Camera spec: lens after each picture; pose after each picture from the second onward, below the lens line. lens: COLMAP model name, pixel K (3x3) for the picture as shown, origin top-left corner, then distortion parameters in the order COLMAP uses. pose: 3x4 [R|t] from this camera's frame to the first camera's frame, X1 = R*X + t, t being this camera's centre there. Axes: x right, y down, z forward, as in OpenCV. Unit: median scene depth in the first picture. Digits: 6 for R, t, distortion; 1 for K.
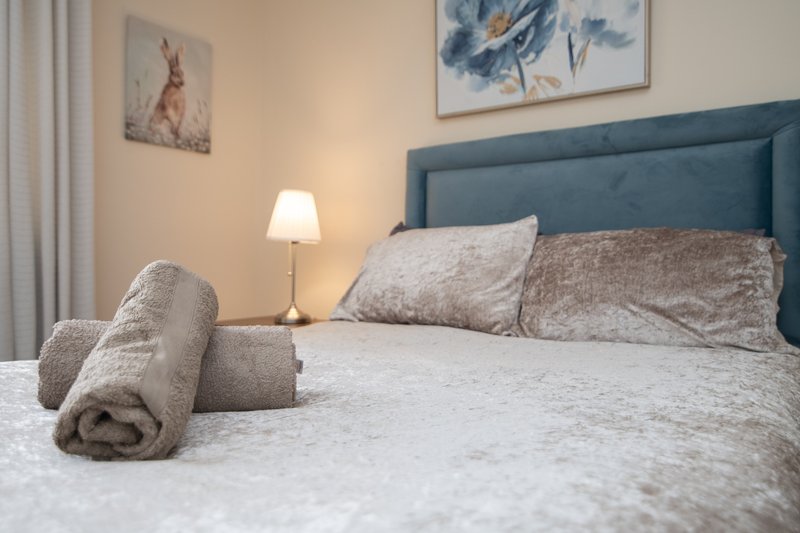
lens RADIAL K [[604.3, 0, 400.0], [0, 604.3, 266.5], [0, 0, 1]] dist [0.007079, 0.001780]
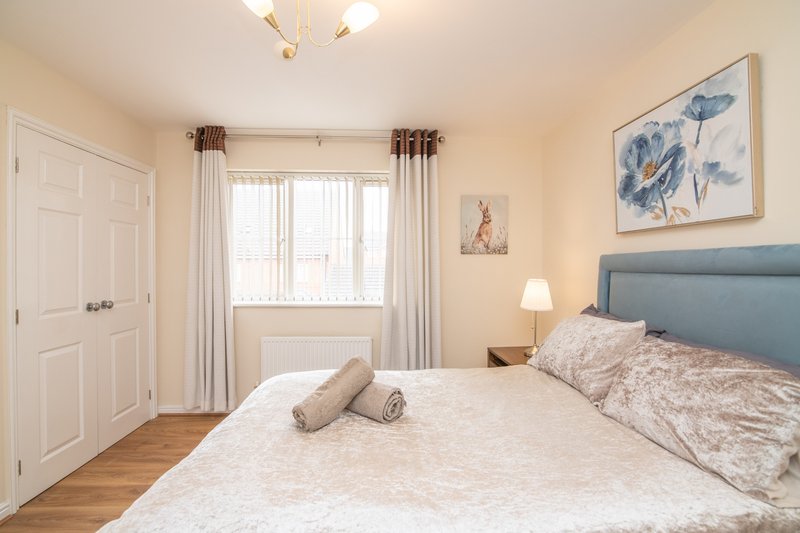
lens RADIAL K [[366.3, 0, 400.0], [0, 366.3, 266.5], [0, 0, 1]] dist [-0.028325, 0.000069]
pose [[0.624319, -0.006280, -0.781144, 0.455436], [0.002325, 0.999978, -0.006181, -0.178728], [0.781166, 0.002043, 0.624320, 0.045497]]
